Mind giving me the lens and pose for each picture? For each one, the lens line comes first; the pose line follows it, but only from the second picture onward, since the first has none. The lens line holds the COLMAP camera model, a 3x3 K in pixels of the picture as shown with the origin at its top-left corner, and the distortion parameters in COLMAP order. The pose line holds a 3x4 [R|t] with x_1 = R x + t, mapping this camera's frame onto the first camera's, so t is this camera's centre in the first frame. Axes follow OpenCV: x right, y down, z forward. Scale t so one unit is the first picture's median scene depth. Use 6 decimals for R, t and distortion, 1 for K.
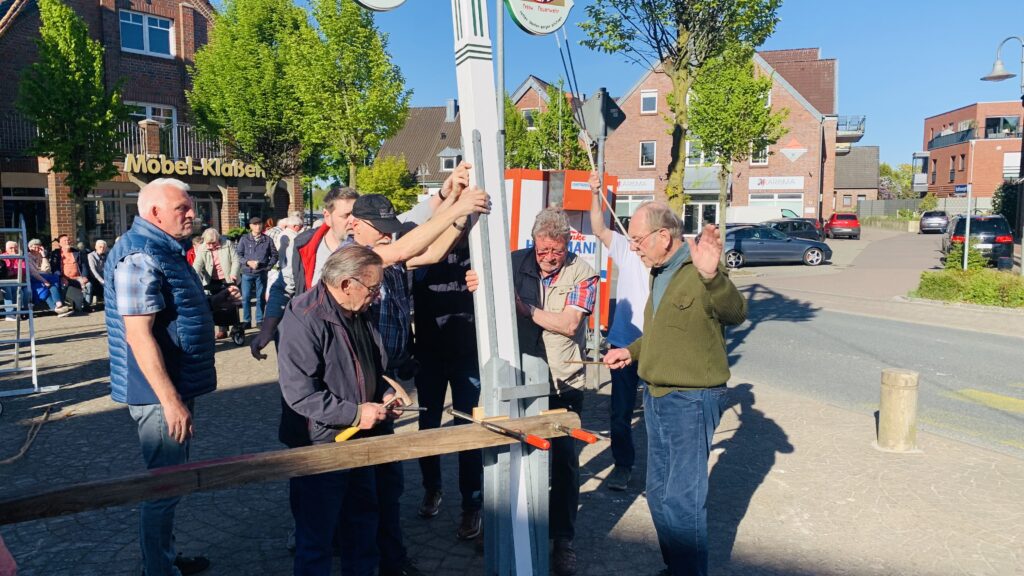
lens RADIAL K [[781.1, 0, 506.8], [0, 781.1, 290.5], [0, 0, 1]] dist [0.046940, -0.079061]
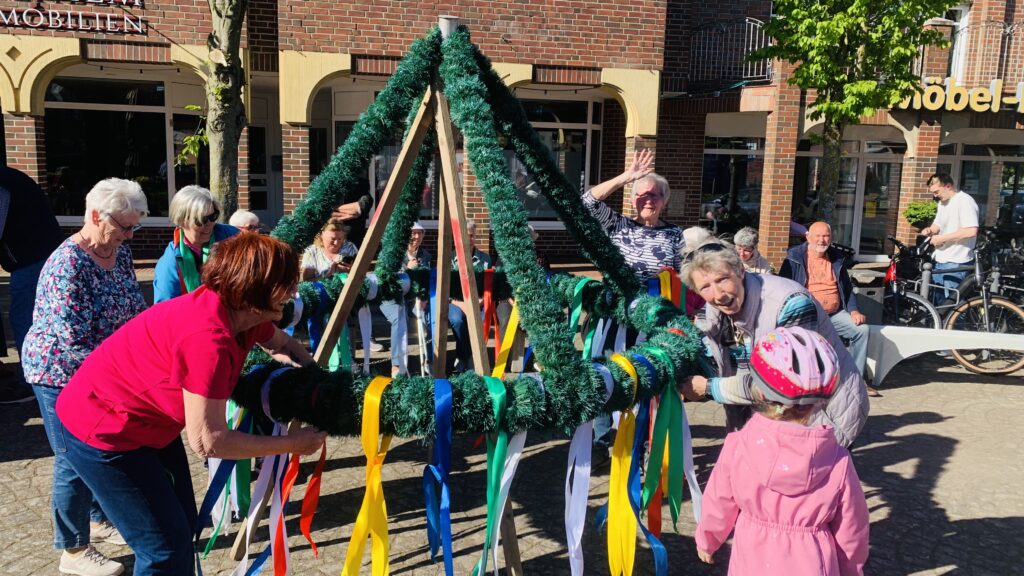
lens RADIAL K [[786.4, 0, 497.3], [0, 786.4, 294.2], [0, 0, 1]] dist [0.007136, -0.000672]
pose [[0.677866, 0.132005, -0.723237, -0.207779], [-0.098723, 0.991182, 0.088380, -0.030102], [0.728527, 0.011490, 0.684921, 0.334965]]
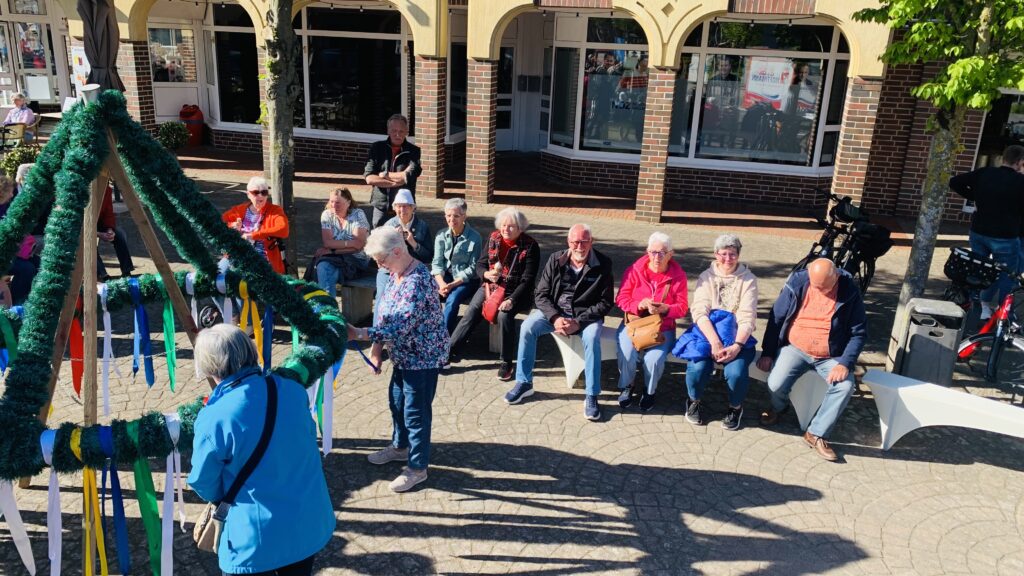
lens RADIAL K [[781.1, 0, 506.8], [0, 781.1, 290.5], [0, 0, 1]] dist [0.046940, -0.079061]
pose [[0.263048, 0.304297, -0.915537, -0.148318], [-0.138189, 0.951056, 0.276399, -0.079129], [0.954835, 0.053811, 0.292224, 0.452875]]
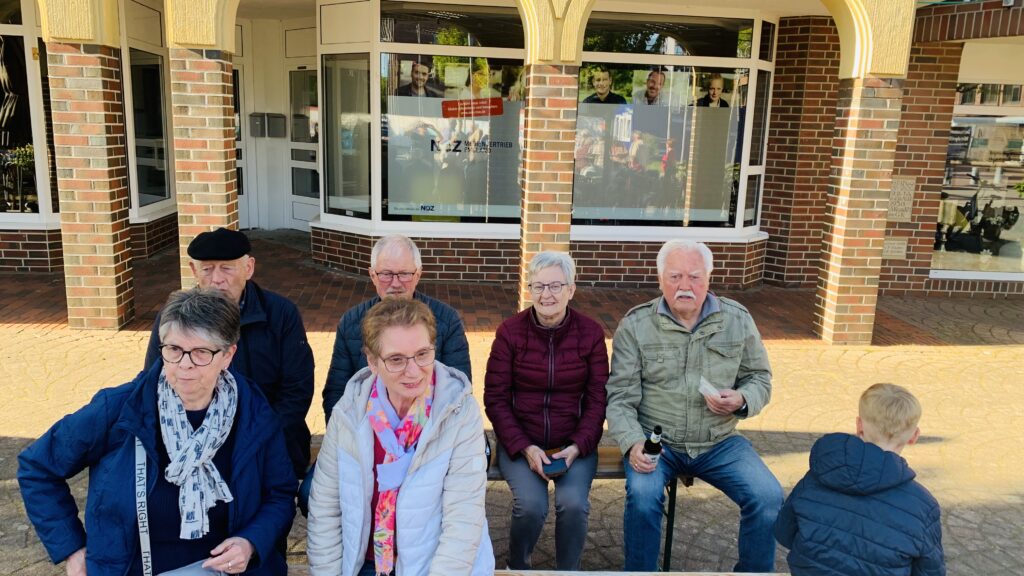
lens RADIAL K [[784.9, 0, 506.5], [0, 784.9, 288.8], [0, 0, 1]] dist [0.064138, -0.105241]
pose [[0.593287, 0.176346, -0.785438, -0.388228], [-0.114225, 0.984279, 0.134710, -0.048651], [0.796846, 0.009795, 0.604103, 0.502915]]
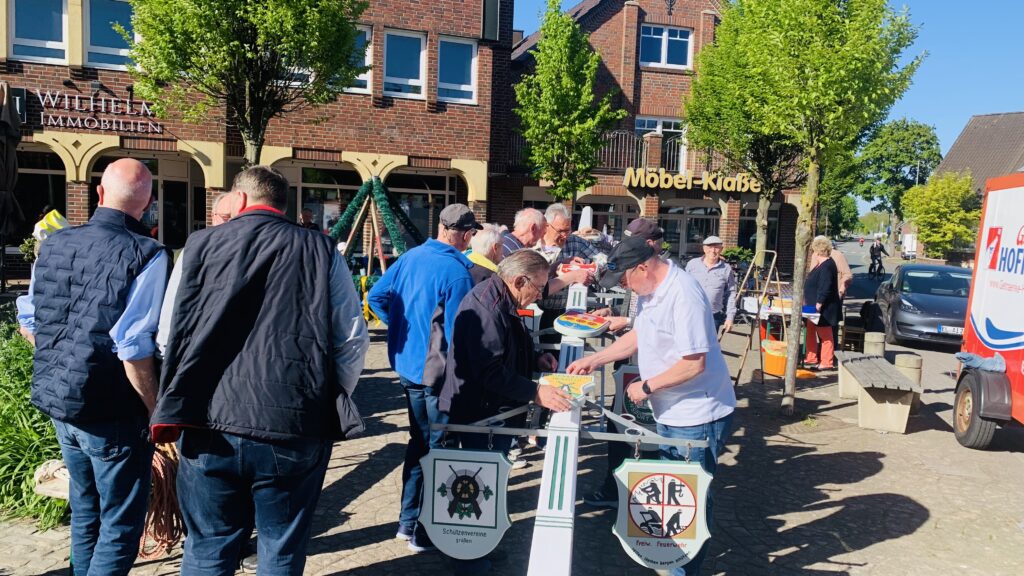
lens RADIAL K [[781.1, 0, 506.8], [0, 781.1, 290.5], [0, 0, 1]] dist [0.046940, -0.079061]
pose [[0.785705, 0.080322, -0.613364, 0.011009], [-0.097374, 0.995232, 0.005595, -0.010000], [0.610889, 0.055330, 0.789780, 0.126664]]
